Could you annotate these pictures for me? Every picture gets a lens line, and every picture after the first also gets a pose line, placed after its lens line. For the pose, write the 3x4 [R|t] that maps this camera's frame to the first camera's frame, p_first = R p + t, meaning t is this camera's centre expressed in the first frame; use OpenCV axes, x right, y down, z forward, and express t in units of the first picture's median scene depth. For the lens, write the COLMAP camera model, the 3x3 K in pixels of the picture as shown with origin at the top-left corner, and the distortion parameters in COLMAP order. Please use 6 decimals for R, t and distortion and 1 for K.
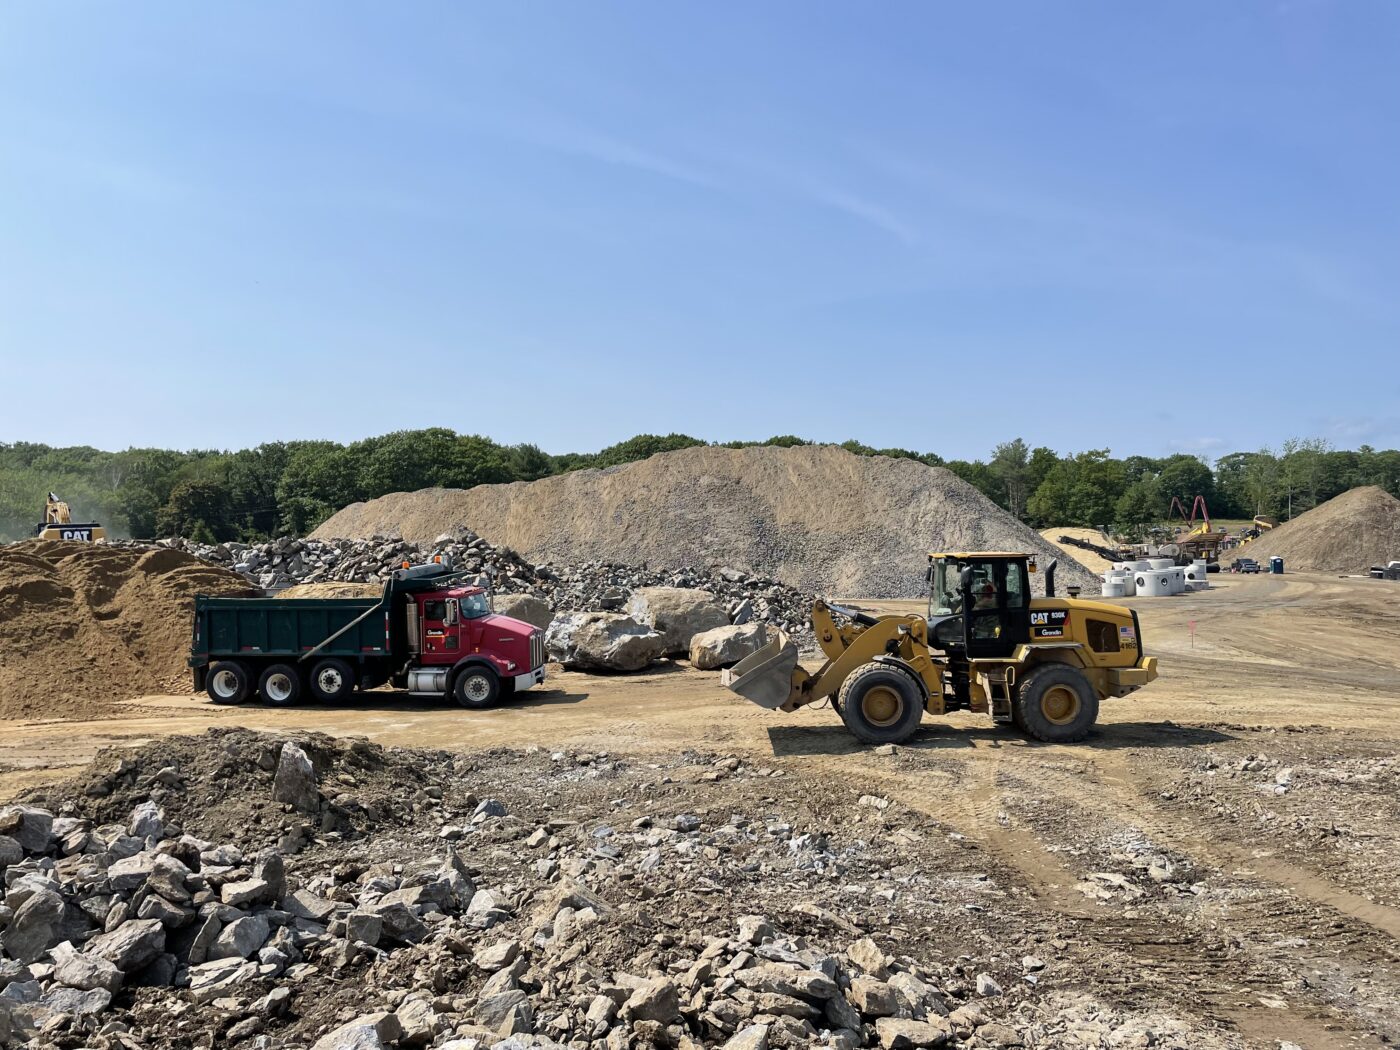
lens RADIAL K [[1050.2, 0, 700.0], [0, 1050.2, 525.0], [0, 0, 1]] dist [0.090944, -0.116947]
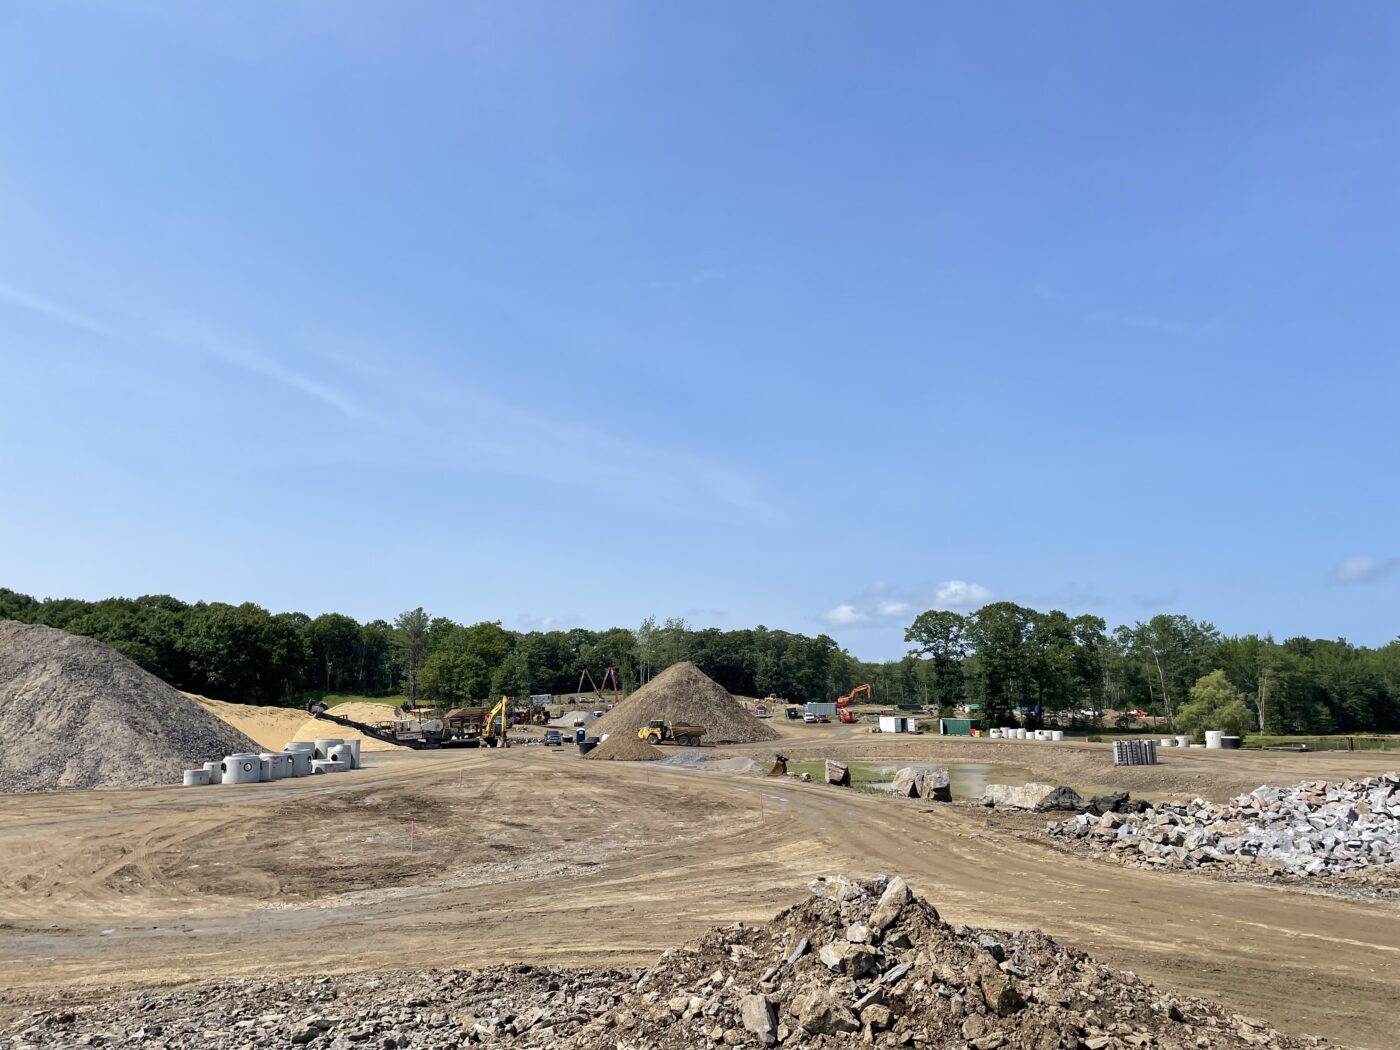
lens RADIAL K [[1050.2, 0, 700.0], [0, 1050.2, 525.0], [0, 0, 1]] dist [0.090944, -0.116947]
pose [[0.904365, 0.071369, 0.420750, 0.176336], [-0.004684, 0.987518, -0.157437, -0.004951], [-0.426735, 0.140410, 0.893411, -0.013582]]
